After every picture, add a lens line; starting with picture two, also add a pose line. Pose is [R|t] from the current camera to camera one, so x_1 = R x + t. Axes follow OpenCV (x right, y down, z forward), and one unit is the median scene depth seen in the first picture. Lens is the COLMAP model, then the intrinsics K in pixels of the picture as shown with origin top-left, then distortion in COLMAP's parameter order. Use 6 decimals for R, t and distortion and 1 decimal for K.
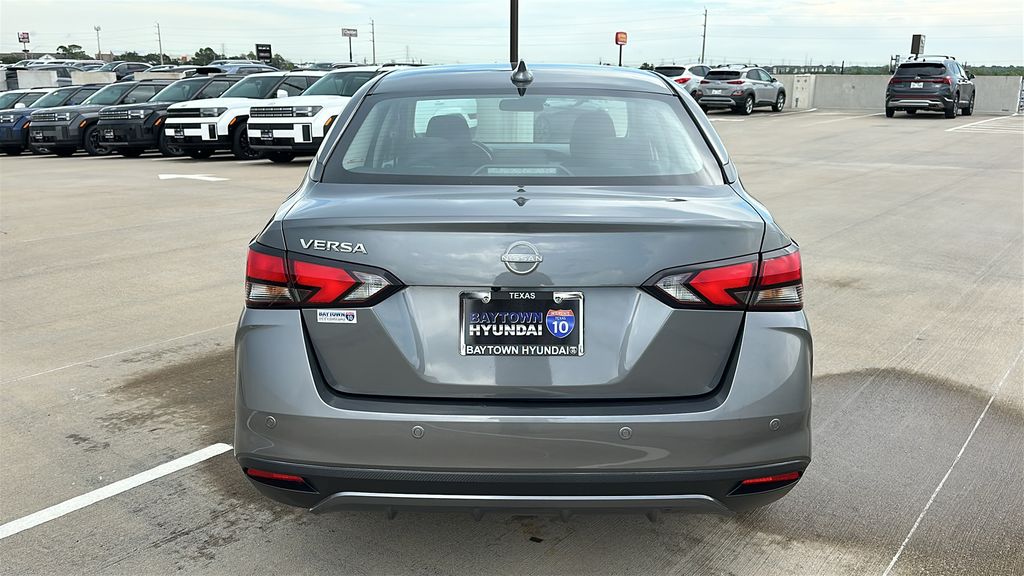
lens RADIAL K [[872.8, 0, 515.0], [0, 872.8, 300.5], [0, 0, 1]] dist [0.066239, -0.096278]
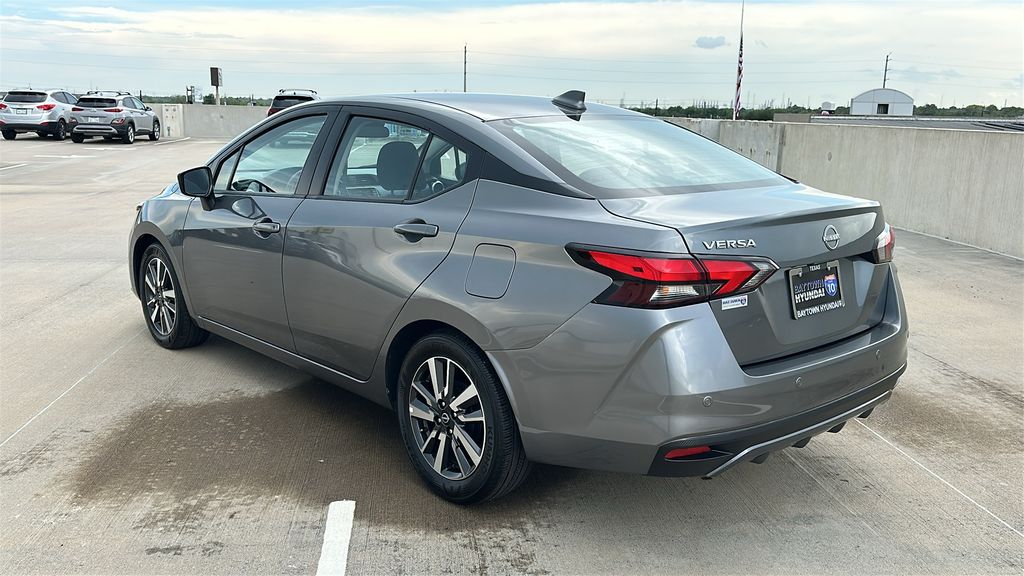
lens RADIAL K [[872.8, 0, 482.9], [0, 872.8, 316.4], [0, 0, 1]] dist [0.066239, -0.096278]
pose [[0.746080, -0.144612, 0.649963, -0.104605], [0.154132, 0.987127, 0.042703, -0.005680], [-0.647771, 0.068320, 0.758765, 0.026312]]
